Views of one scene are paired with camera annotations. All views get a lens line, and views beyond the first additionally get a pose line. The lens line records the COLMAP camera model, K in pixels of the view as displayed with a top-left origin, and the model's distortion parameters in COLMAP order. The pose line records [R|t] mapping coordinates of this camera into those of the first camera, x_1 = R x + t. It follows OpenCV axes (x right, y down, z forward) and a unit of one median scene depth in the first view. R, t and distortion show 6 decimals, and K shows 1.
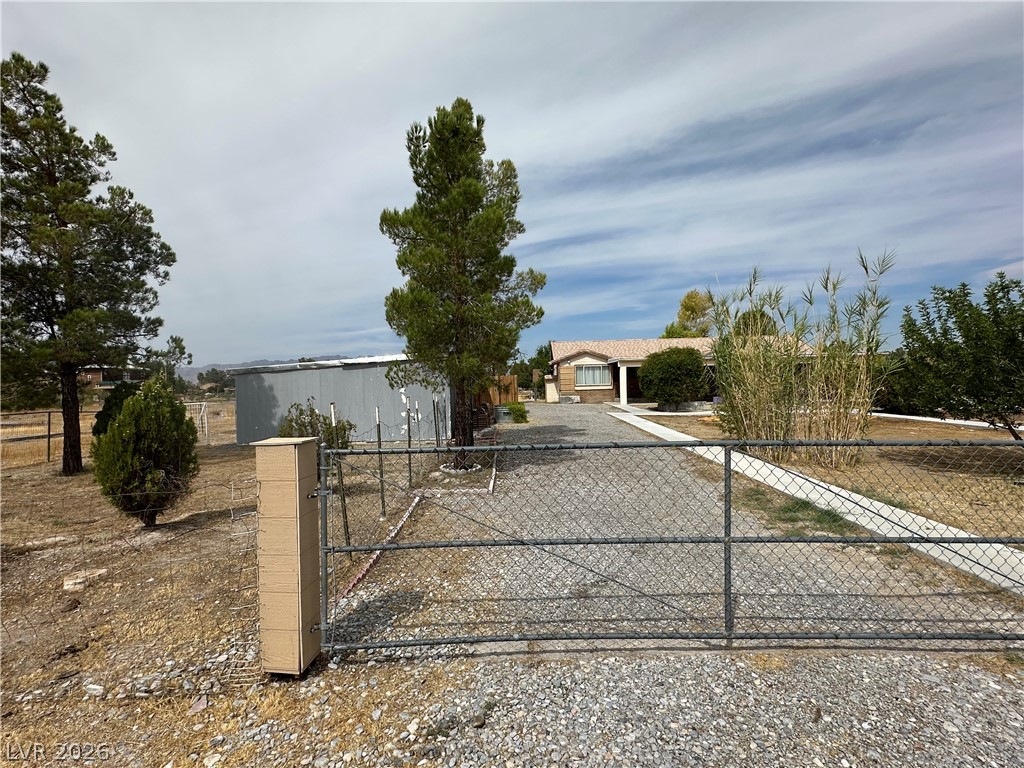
lens RADIAL K [[503.6, 0, 512.0], [0, 503.6, 384.0], [0, 0, 1]] dist [-0.000410, -0.001145]
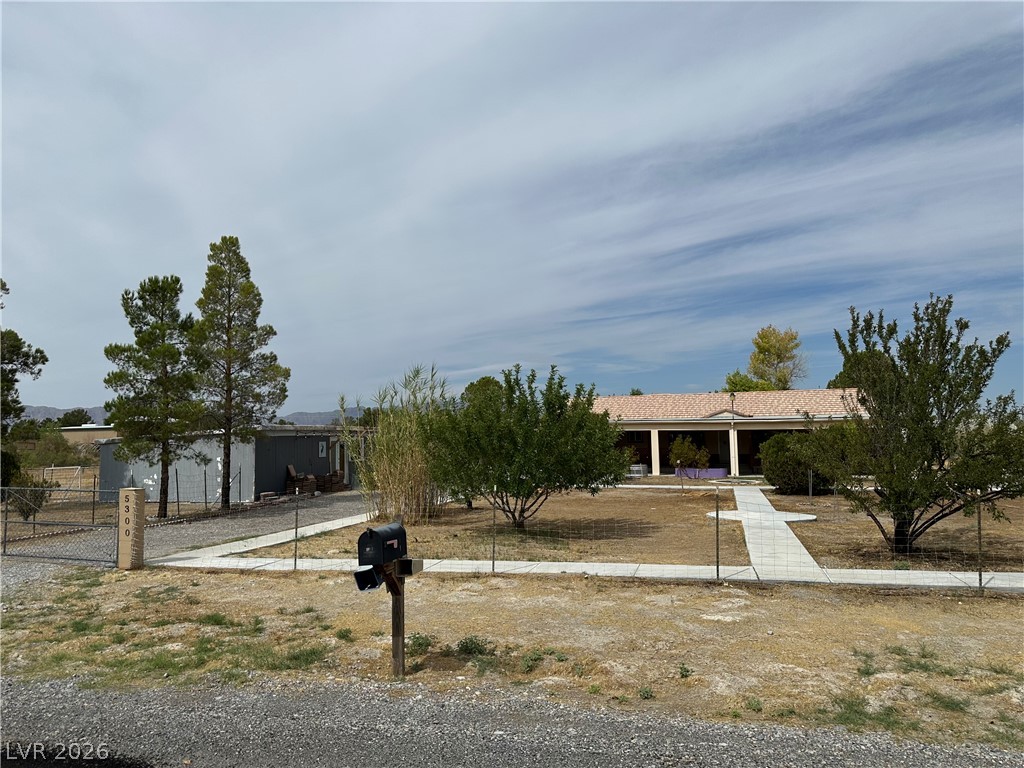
lens RADIAL K [[704.2, 0, 518.7], [0, 704.2, 396.8], [0, 0, 1]] dist [0.061936, -0.071315]
pose [[0.967330, -0.003069, -0.253503, 1.164644], [-0.011700, 0.998321, -0.056732, -0.061812], [0.253251, 0.057844, 0.965670, -0.585058]]
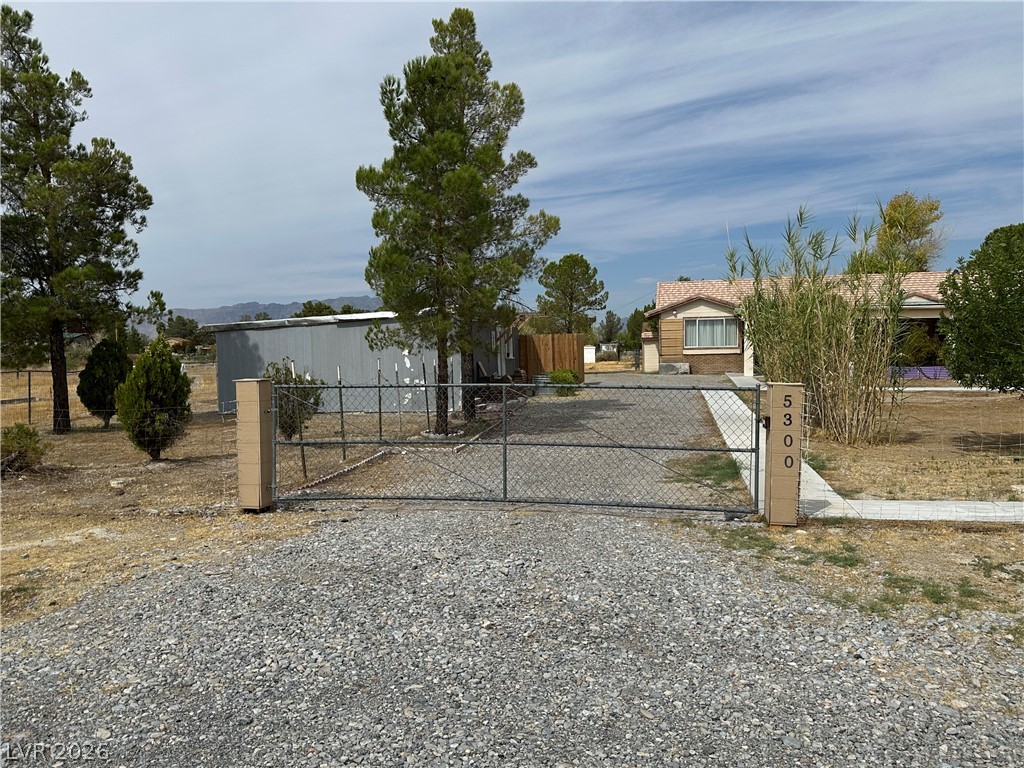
lens RADIAL K [[835.8, 0, 512.0], [0, 835.8, 384.0], [0, 0, 1]] dist [0.089261, -0.103721]
pose [[0.987004, 0.016213, -0.159876, 0.233574], [-0.008484, 0.998767, 0.048910, -0.005604], [0.160472, -0.046918, 0.985925, -0.445634]]
